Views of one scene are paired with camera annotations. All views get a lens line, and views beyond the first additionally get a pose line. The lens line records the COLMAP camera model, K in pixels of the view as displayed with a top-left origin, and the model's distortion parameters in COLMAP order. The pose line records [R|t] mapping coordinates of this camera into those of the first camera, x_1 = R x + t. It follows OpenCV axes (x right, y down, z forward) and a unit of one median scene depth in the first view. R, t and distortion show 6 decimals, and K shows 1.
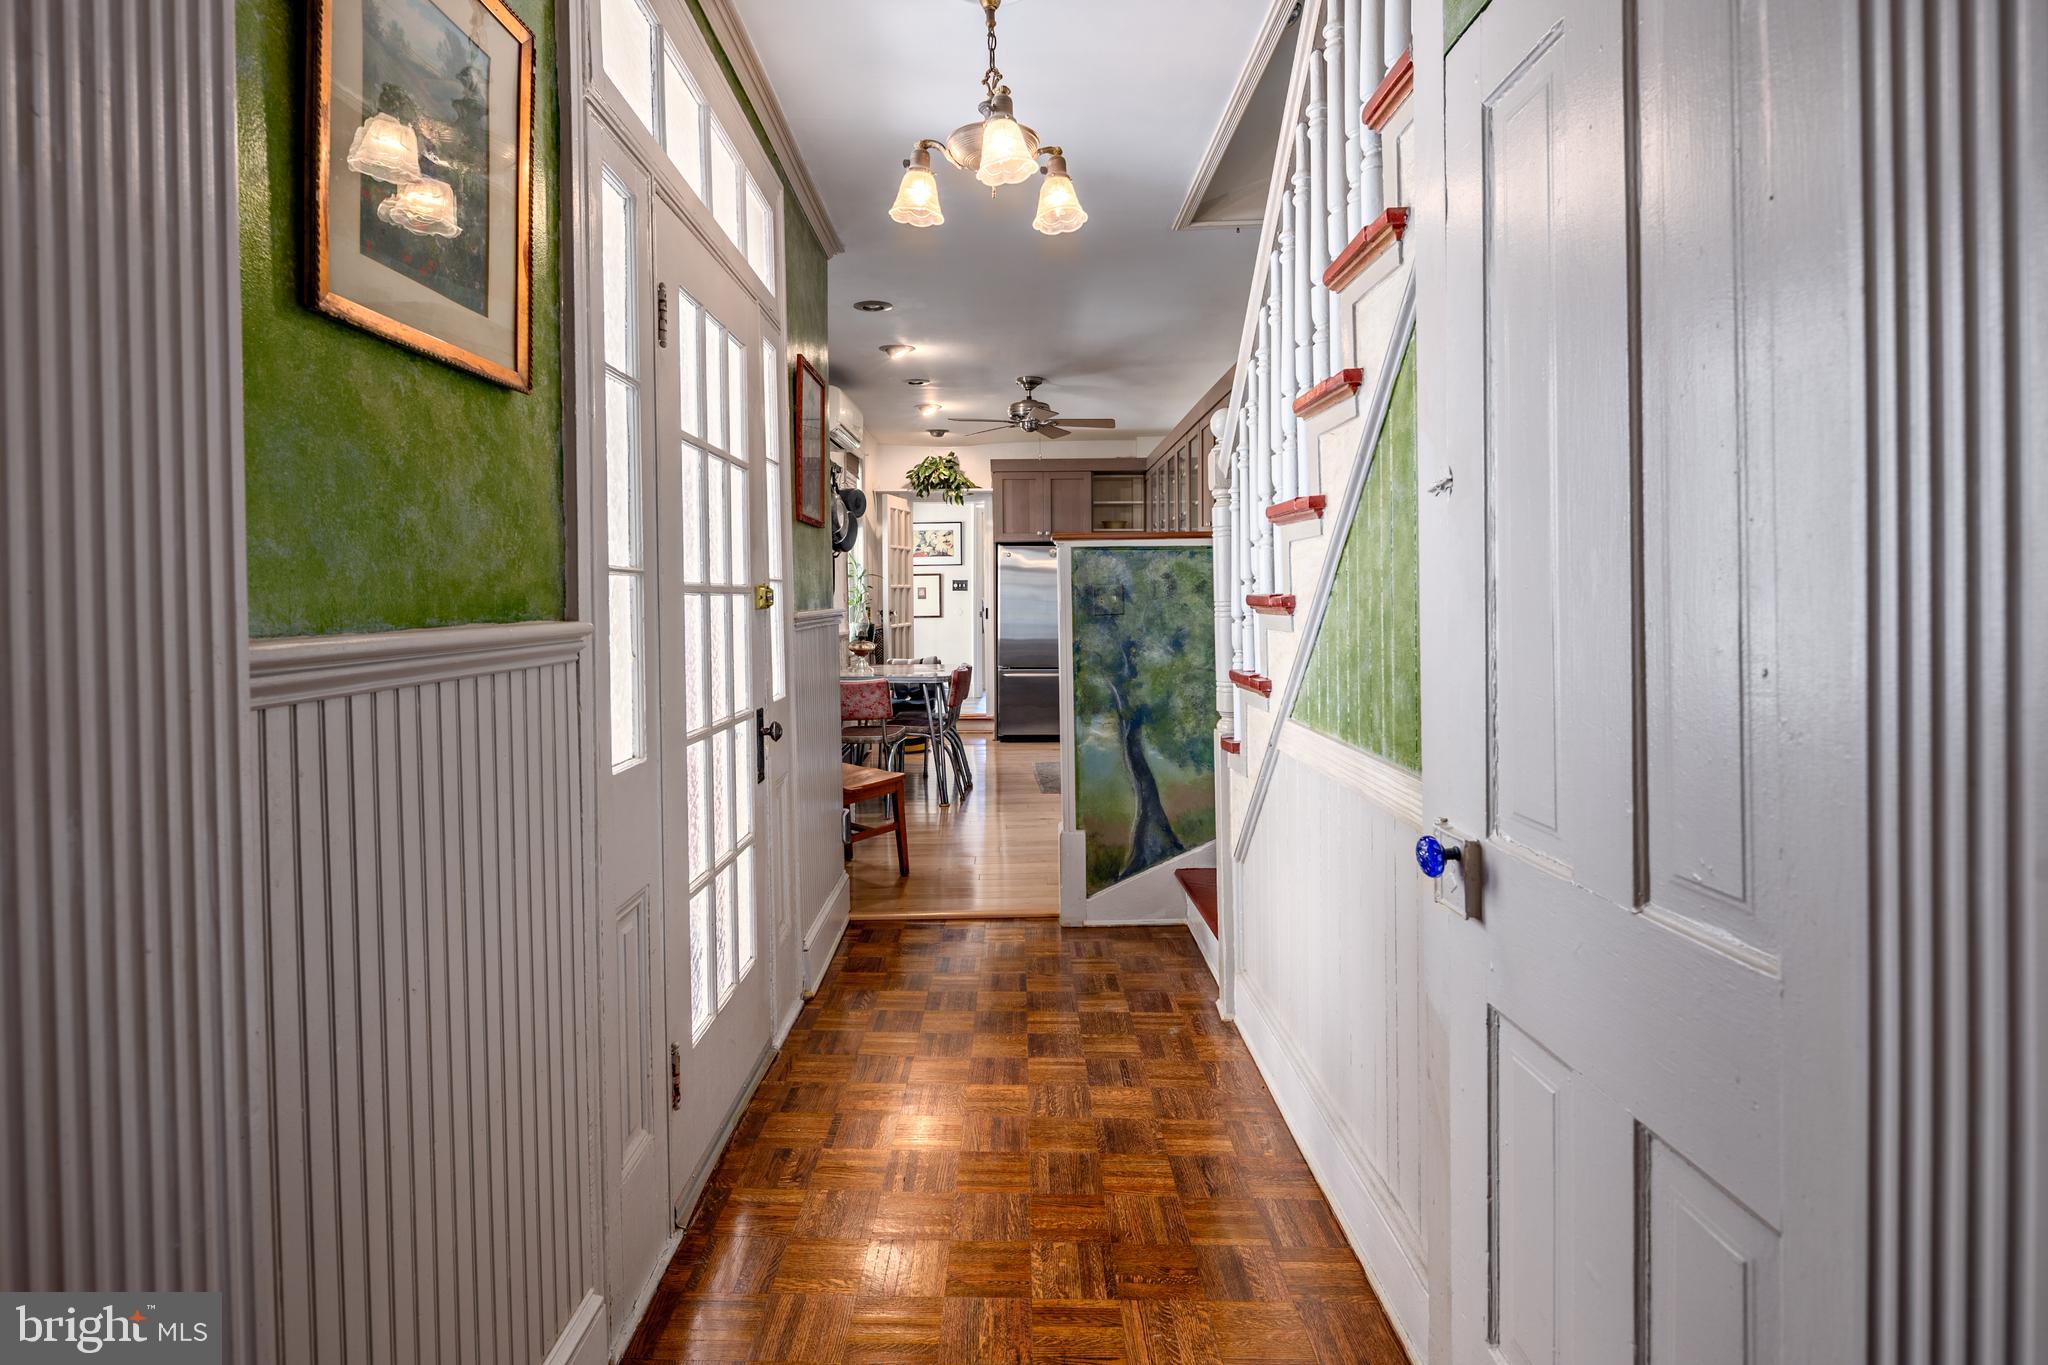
lens RADIAL K [[989.5, 0, 1024.8], [0, 989.5, 629.2], [0, 0, 1]] dist [0.002598, -0.000276]
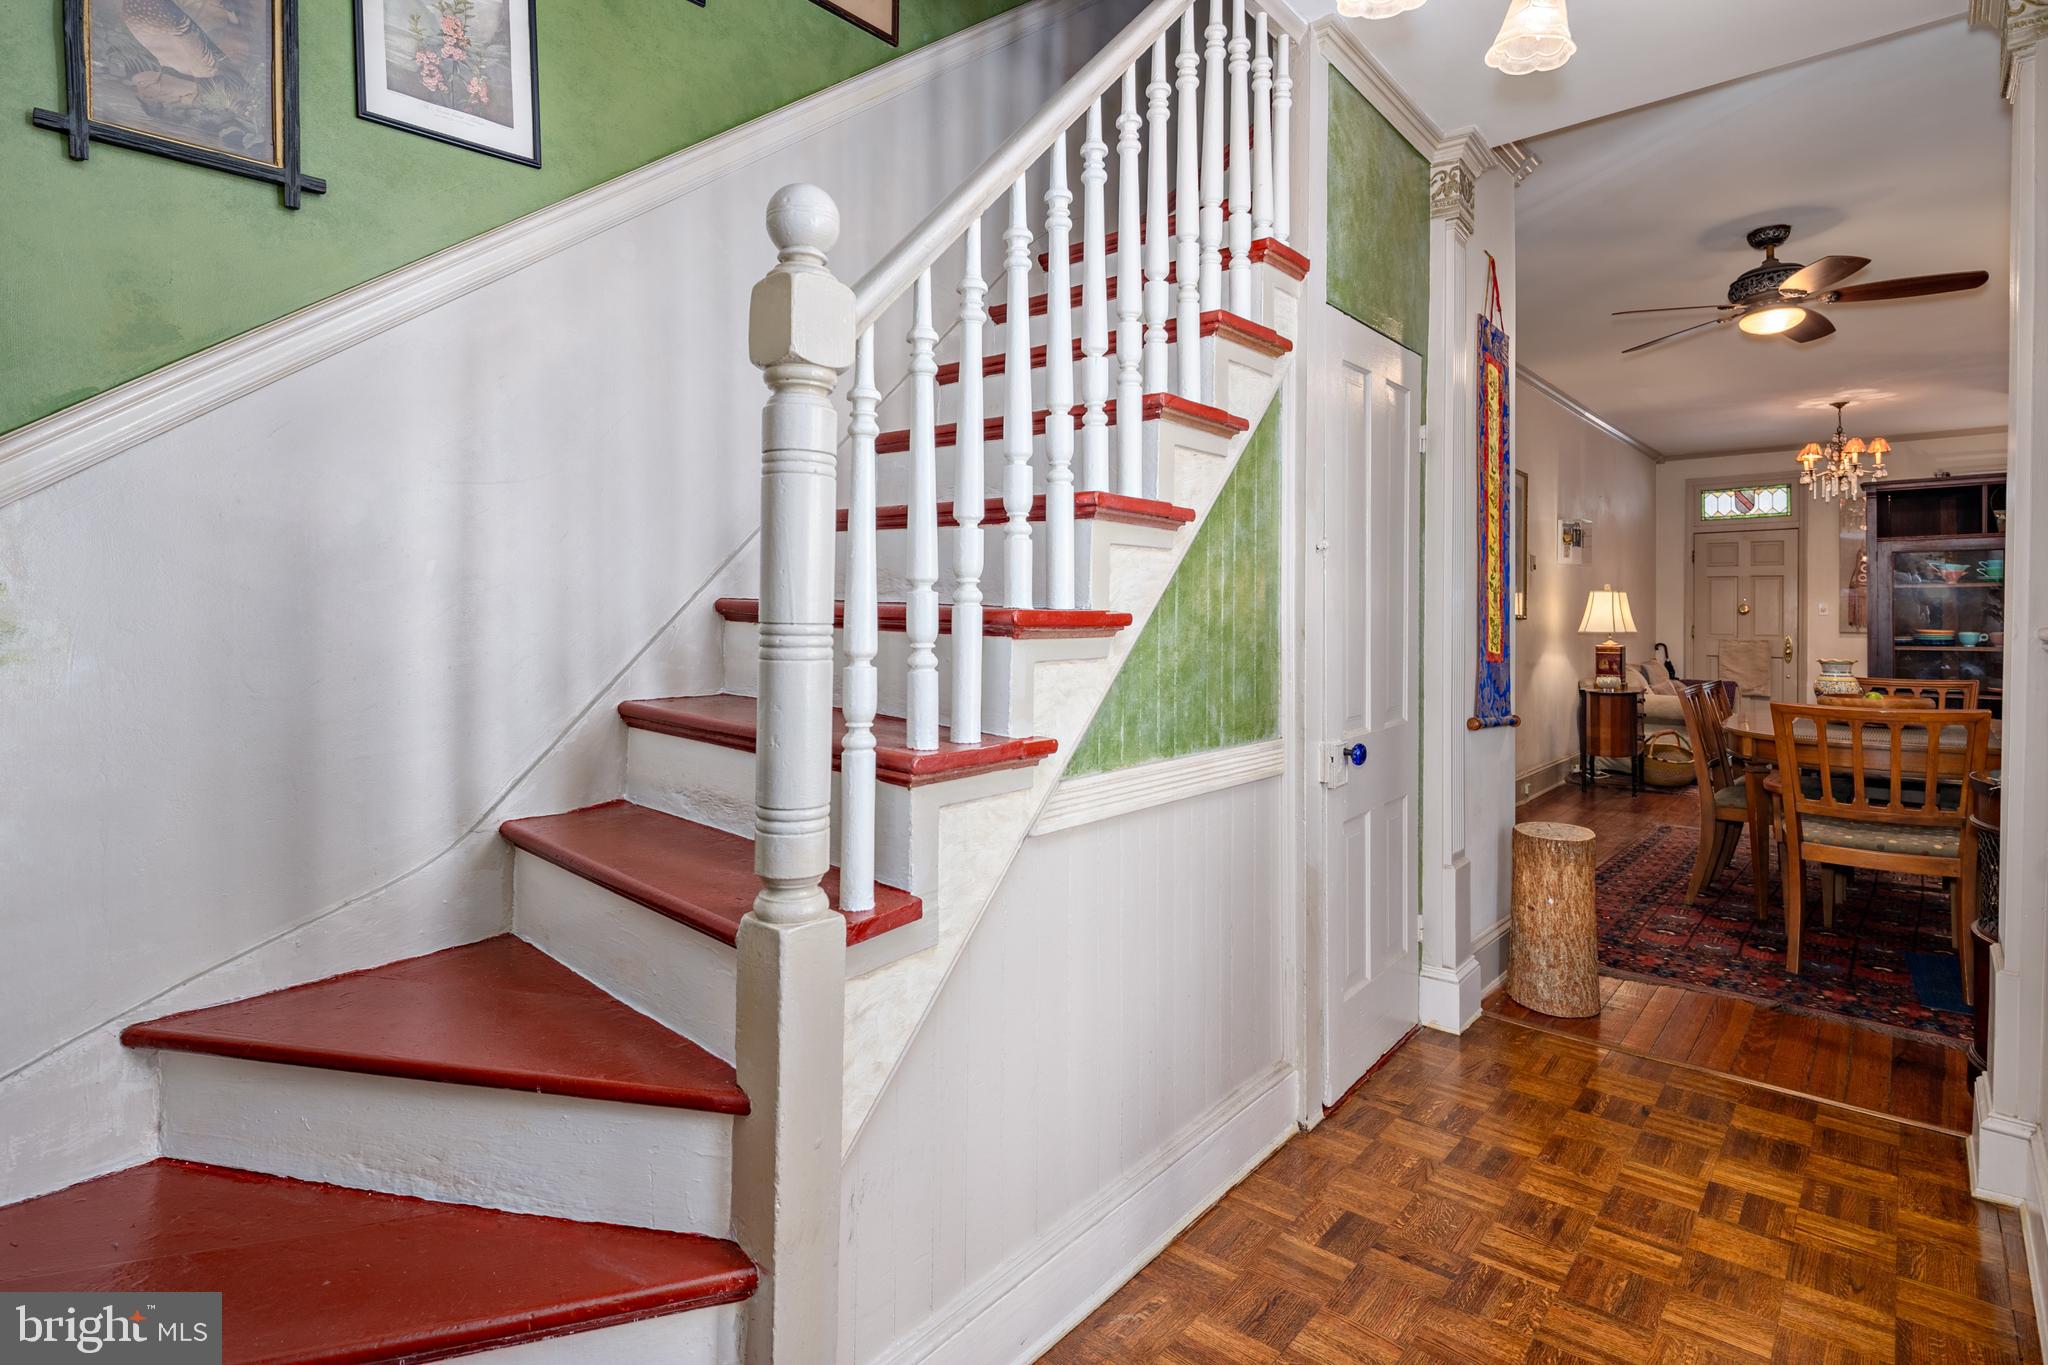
lens RADIAL K [[989.5, 0, 1024.8], [0, 989.5, 629.2], [0, 0, 1]] dist [0.002598, -0.000276]
pose [[-0.737523, 0.001960, 0.675319, -0.275903], [0.026868, 0.999289, 0.026443, -0.051666], [-0.674787, 0.037647, -0.737051, 2.067837]]
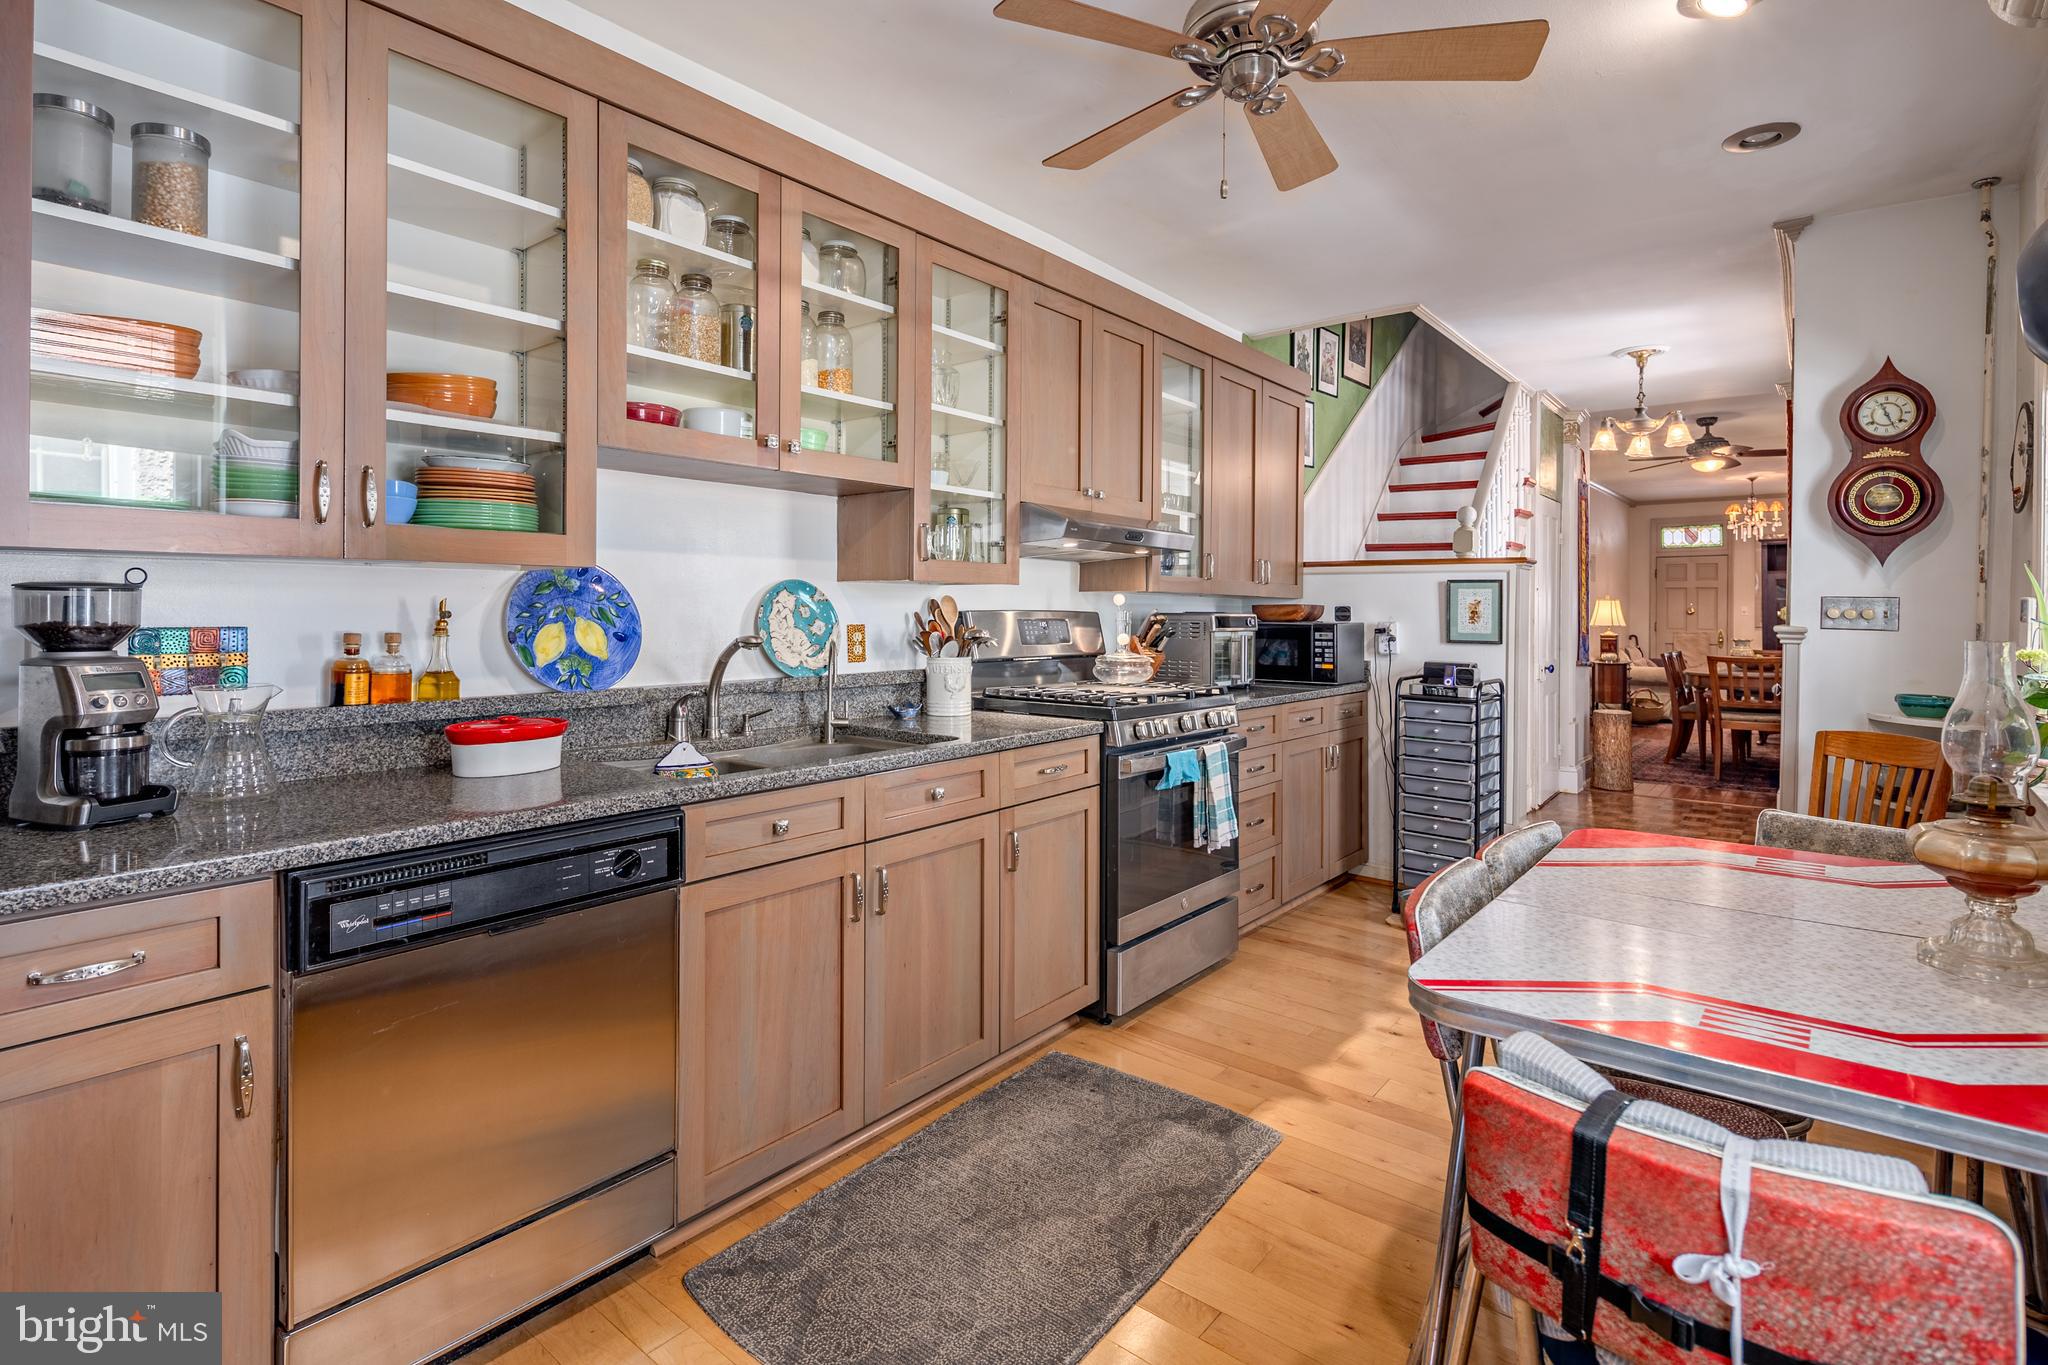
lens RADIAL K [[989.5, 0, 1024.8], [0, 989.5, 629.2], [0, 0, 1]] dist [0.002598, -0.000276]
pose [[-0.763700, -0.001509, 0.645569, -0.558551], [0.022073, 0.999352, 0.028448, -0.111692], [-0.645193, 0.035976, -0.763172, 4.852905]]
